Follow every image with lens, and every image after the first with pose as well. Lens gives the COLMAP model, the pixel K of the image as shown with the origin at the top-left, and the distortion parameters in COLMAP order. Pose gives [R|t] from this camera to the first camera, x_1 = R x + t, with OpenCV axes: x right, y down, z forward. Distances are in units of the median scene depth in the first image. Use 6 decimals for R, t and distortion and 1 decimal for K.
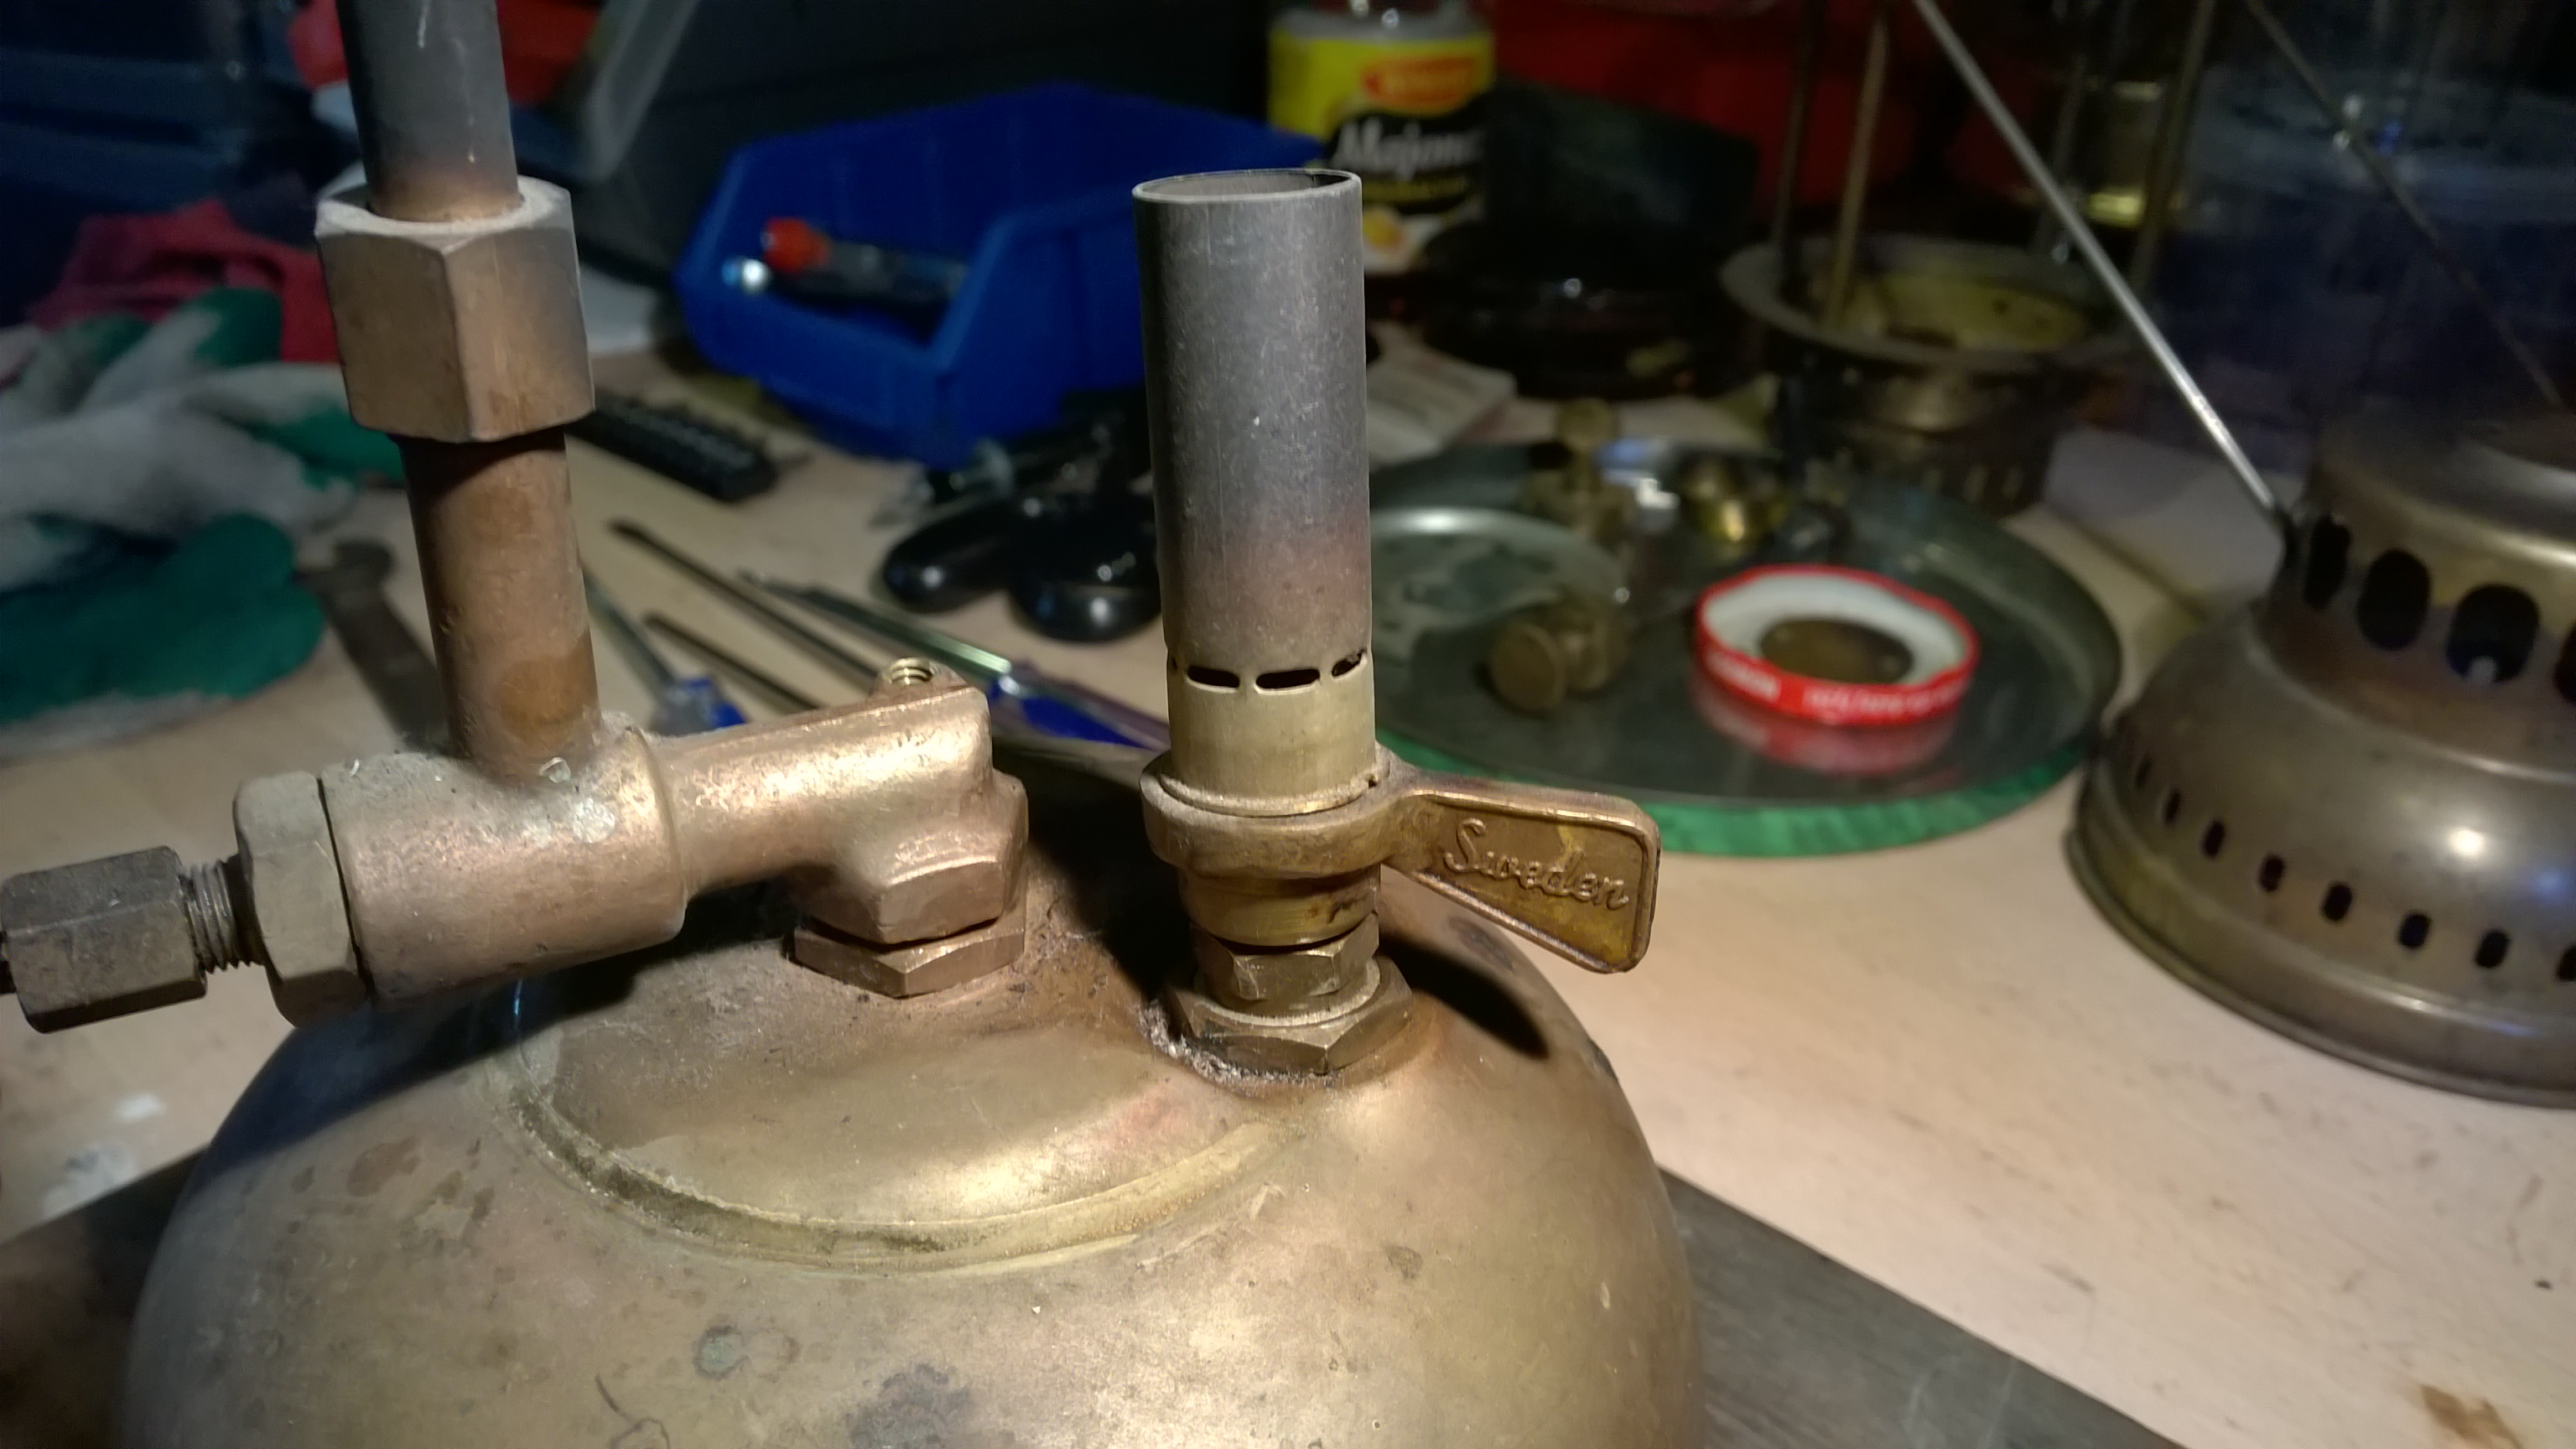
lens RADIAL K [[1925.6, 0, 1288.0], [0, 1925.6, 724.5], [0, 0, 1]] dist [0.100262, -0.089498]
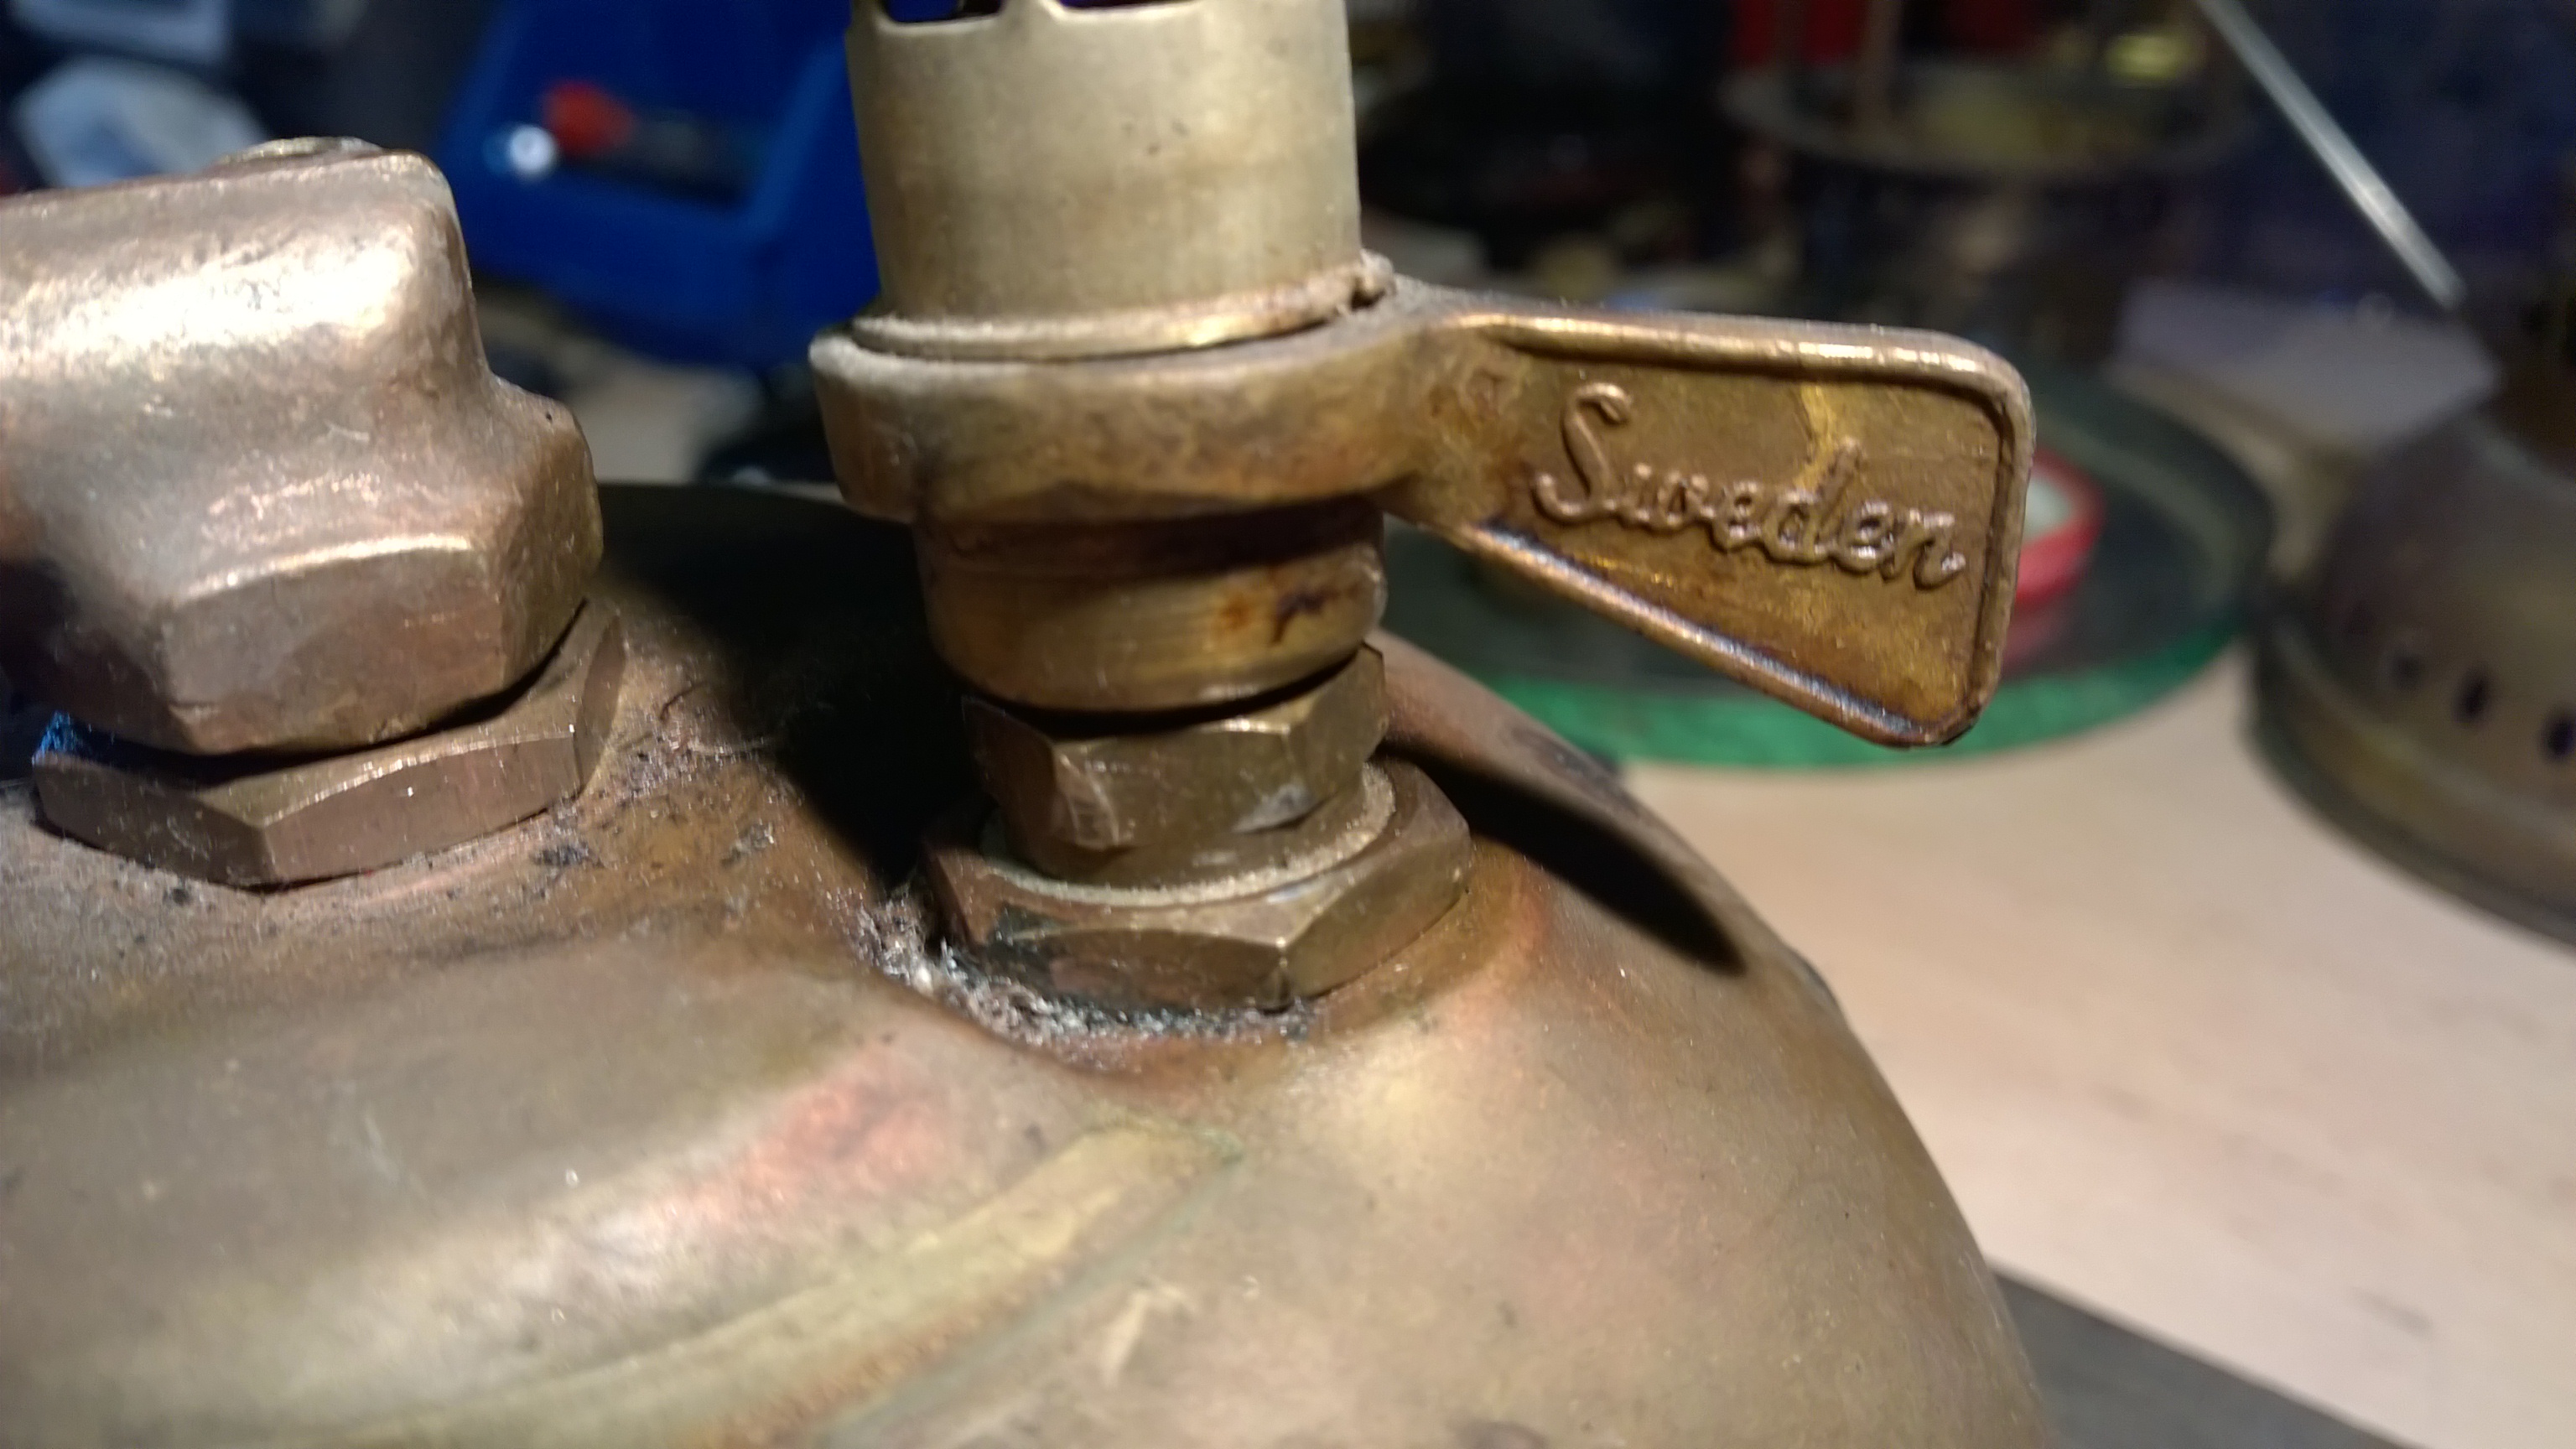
lens RADIAL K [[1908.4, 0, 1314.2], [0, 1908.4, 717.9], [0, 0, 1]] dist [0.051668, -0.083585]
pose [[0.997802, -0.052767, 0.040089, 0.012631], [0.054032, 0.998053, -0.031150, 0.130823], [-0.038368, 0.033247, 0.998710, 0.580384]]
